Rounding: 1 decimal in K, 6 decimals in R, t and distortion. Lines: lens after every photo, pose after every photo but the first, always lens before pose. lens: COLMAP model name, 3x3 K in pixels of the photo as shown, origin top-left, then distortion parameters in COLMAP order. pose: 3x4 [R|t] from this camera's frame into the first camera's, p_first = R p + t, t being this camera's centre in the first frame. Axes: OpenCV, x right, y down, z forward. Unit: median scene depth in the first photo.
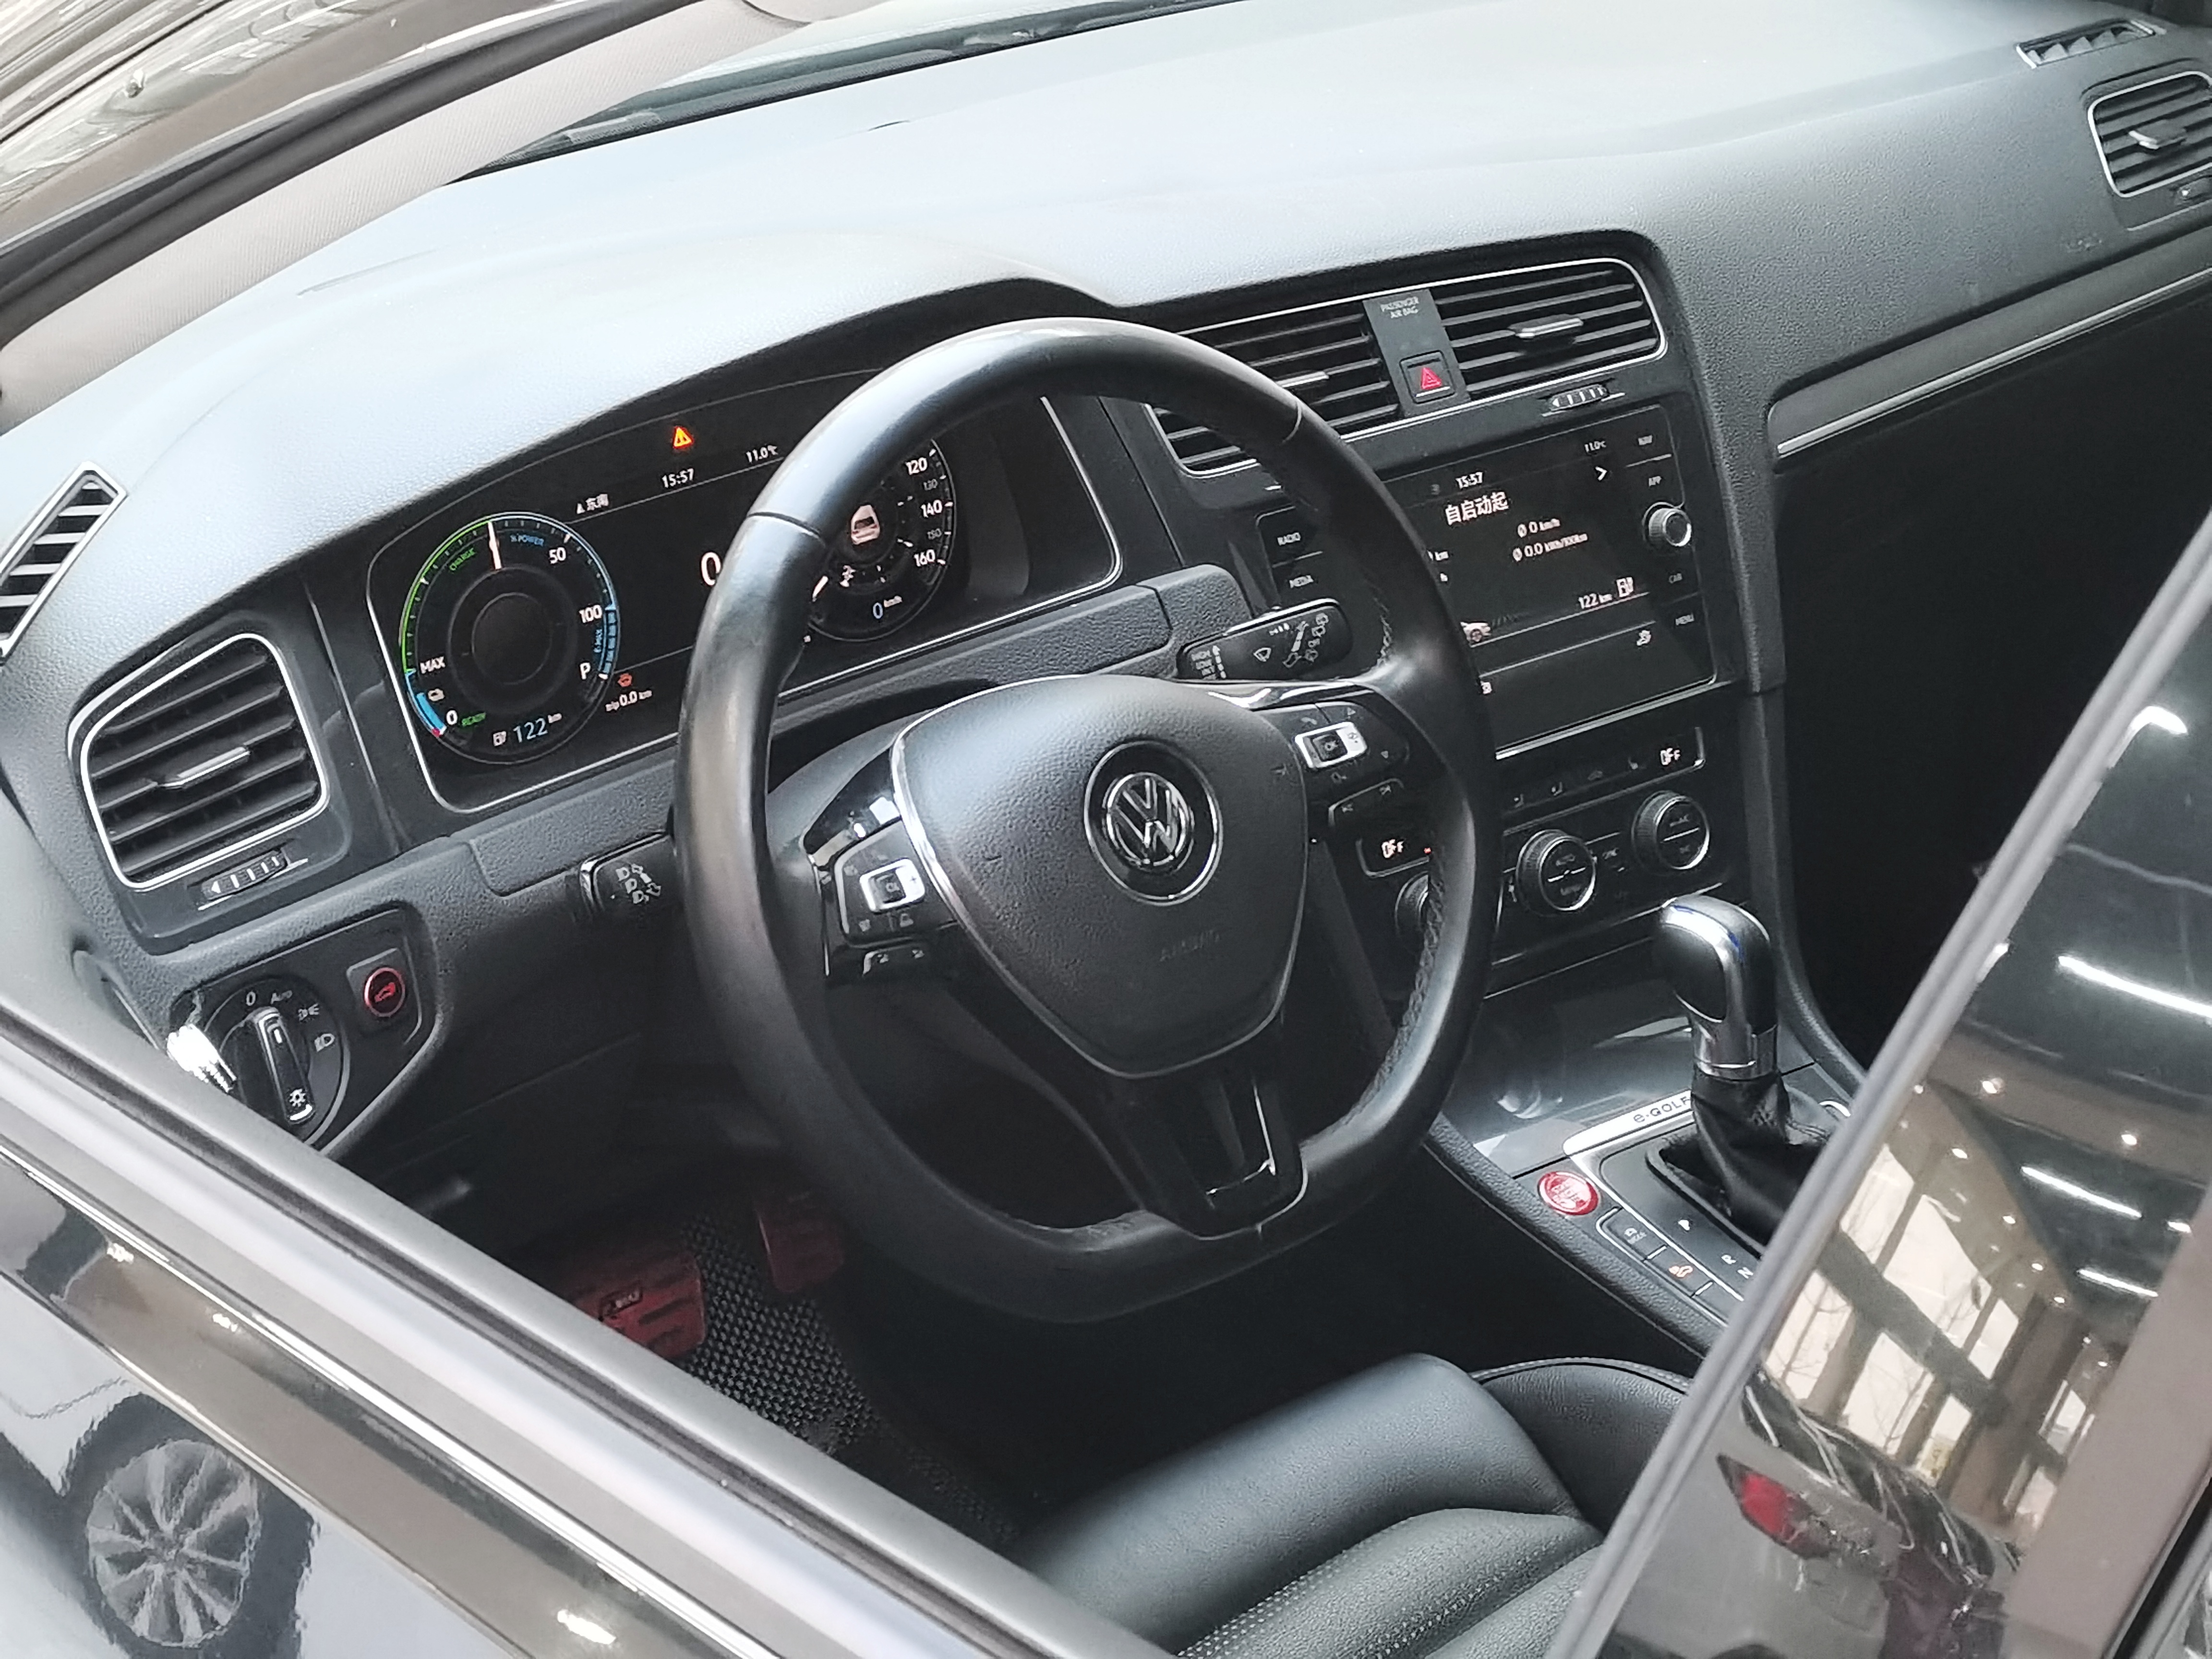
lens RADIAL K [[3464.1, 0, 1106.0], [0, 3464.1, 829.5], [0, 0, 1]] dist [0.112848, -0.012814]
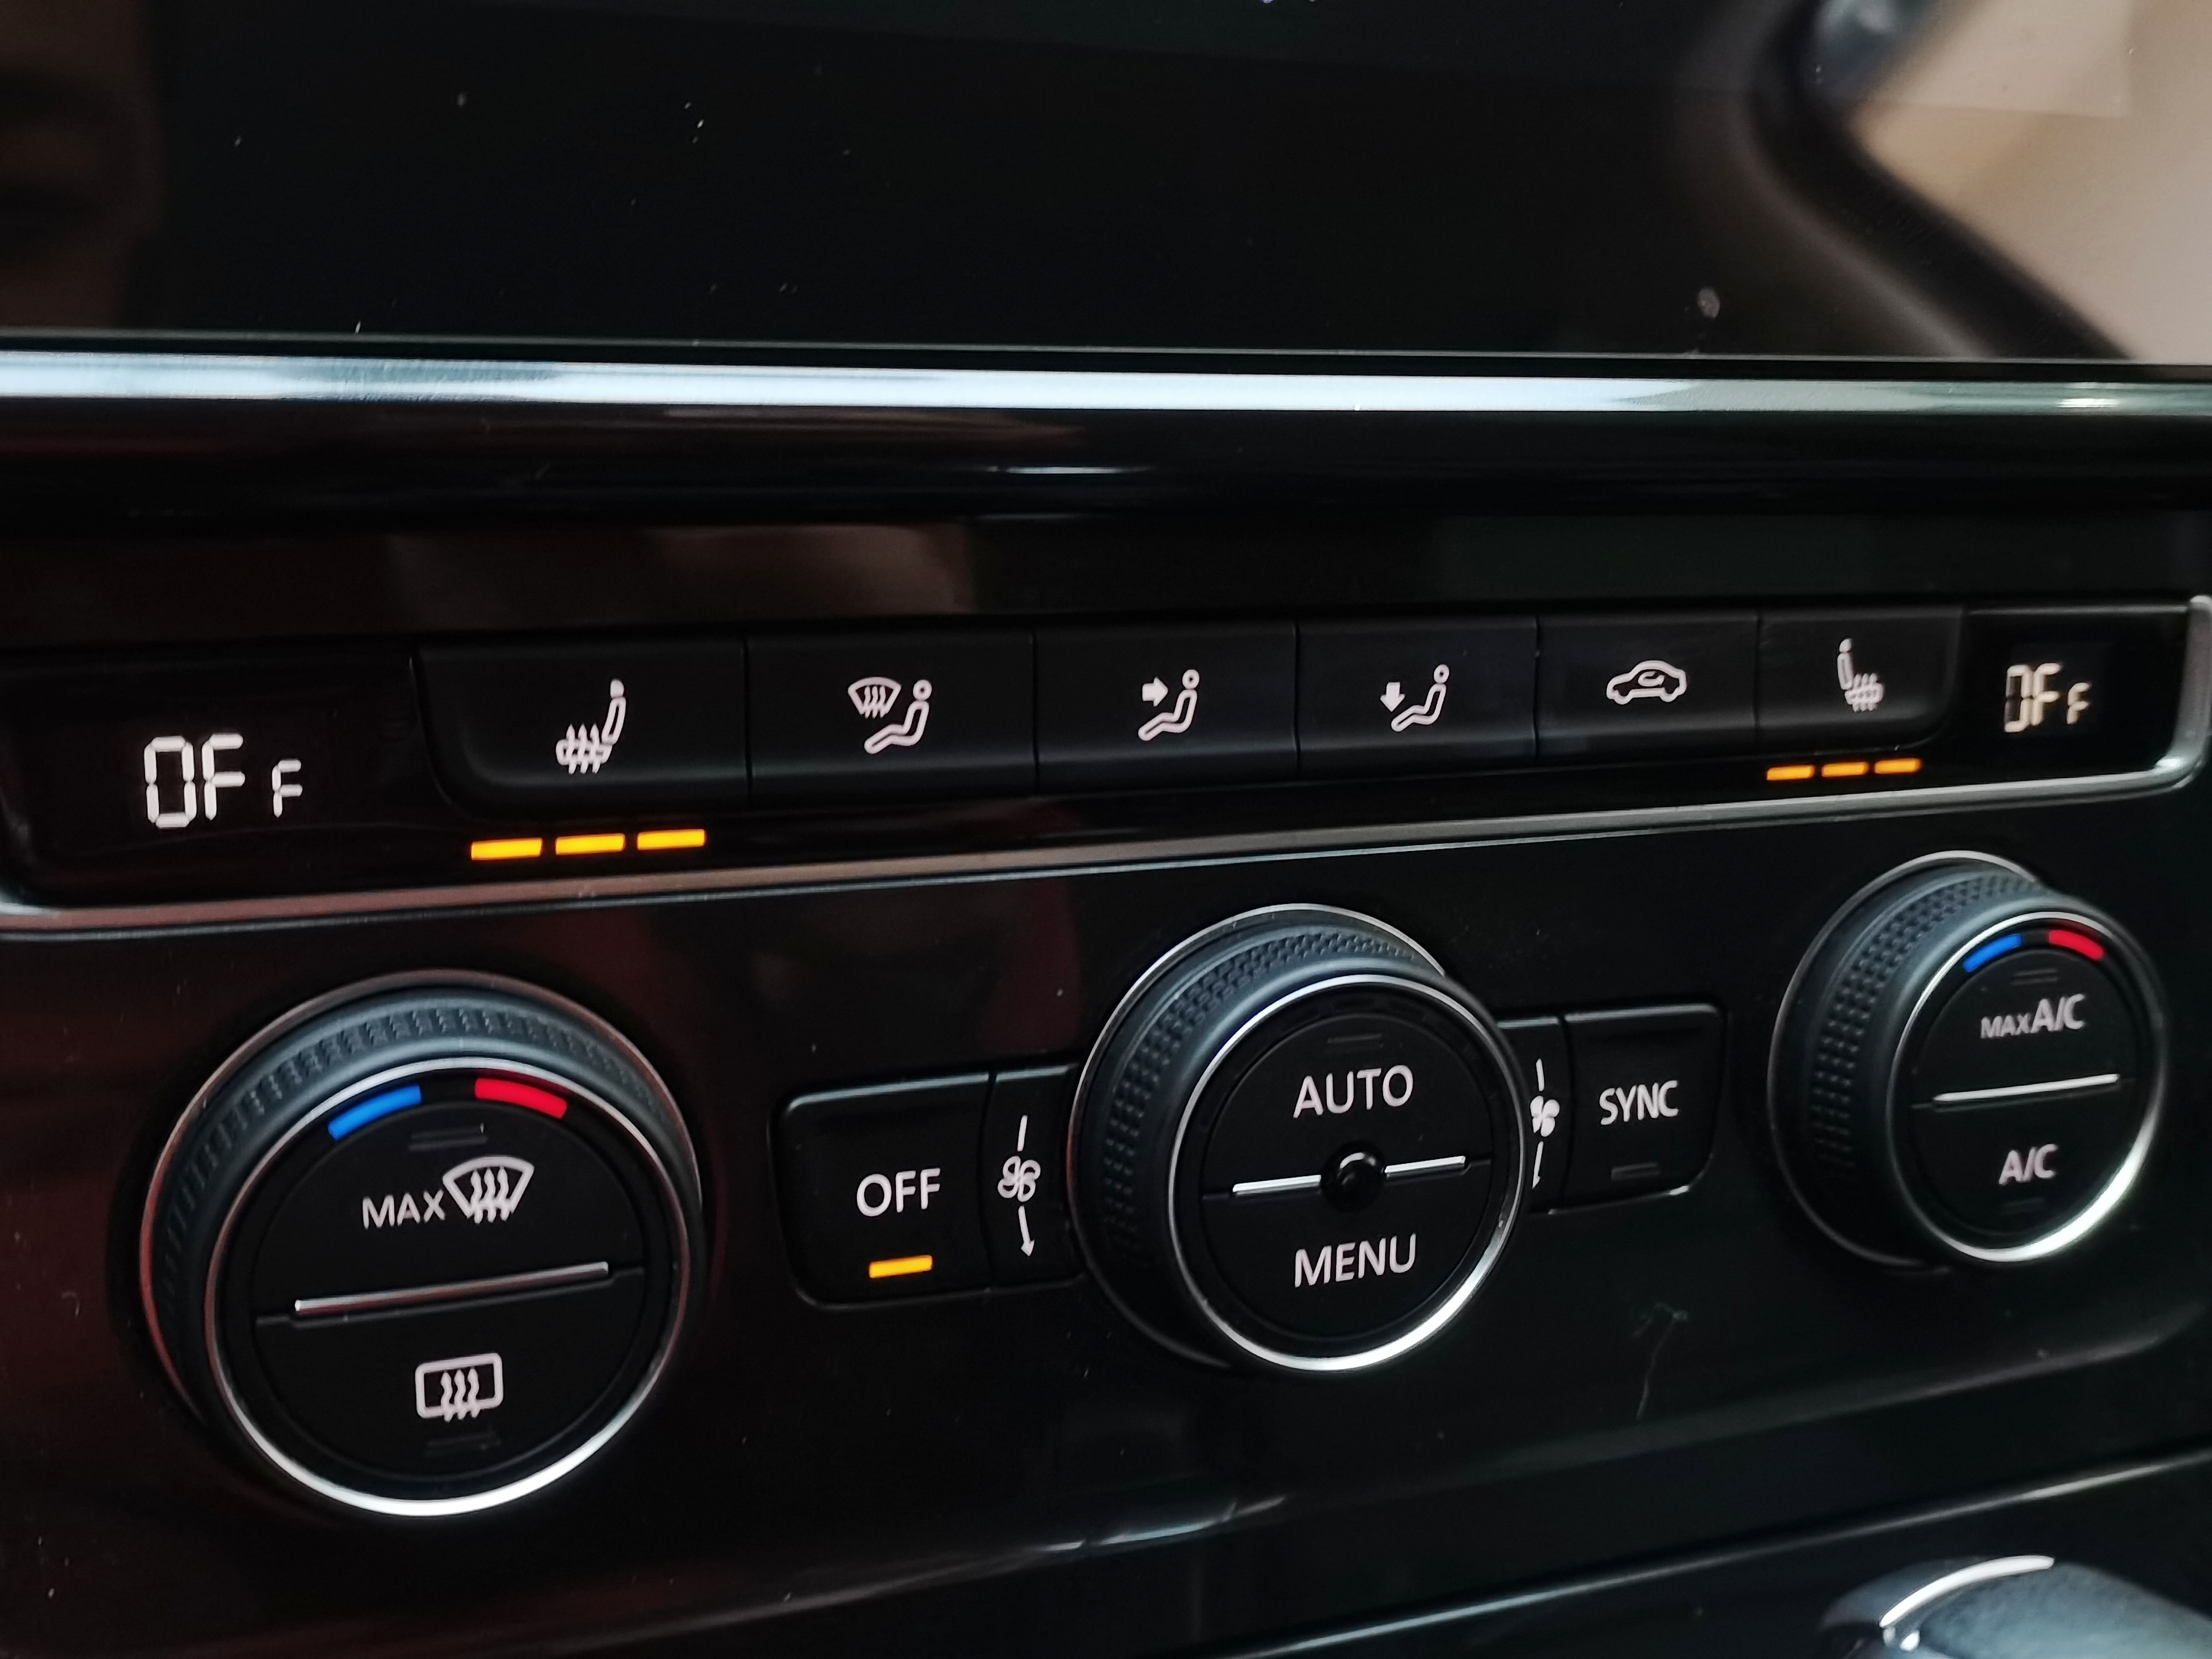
lens RADIAL K [[2251.0, 0, 1106.0], [0, 2251.0, 829.5], [0, 0, 1]] dist [0.055958, -0.025048]
pose [[0.963639, 0.223331, -0.146706, 0.142037], [-0.224504, 0.974434, 0.008725, -0.002380], [0.144904, 0.024528, 0.989142, 0.937665]]
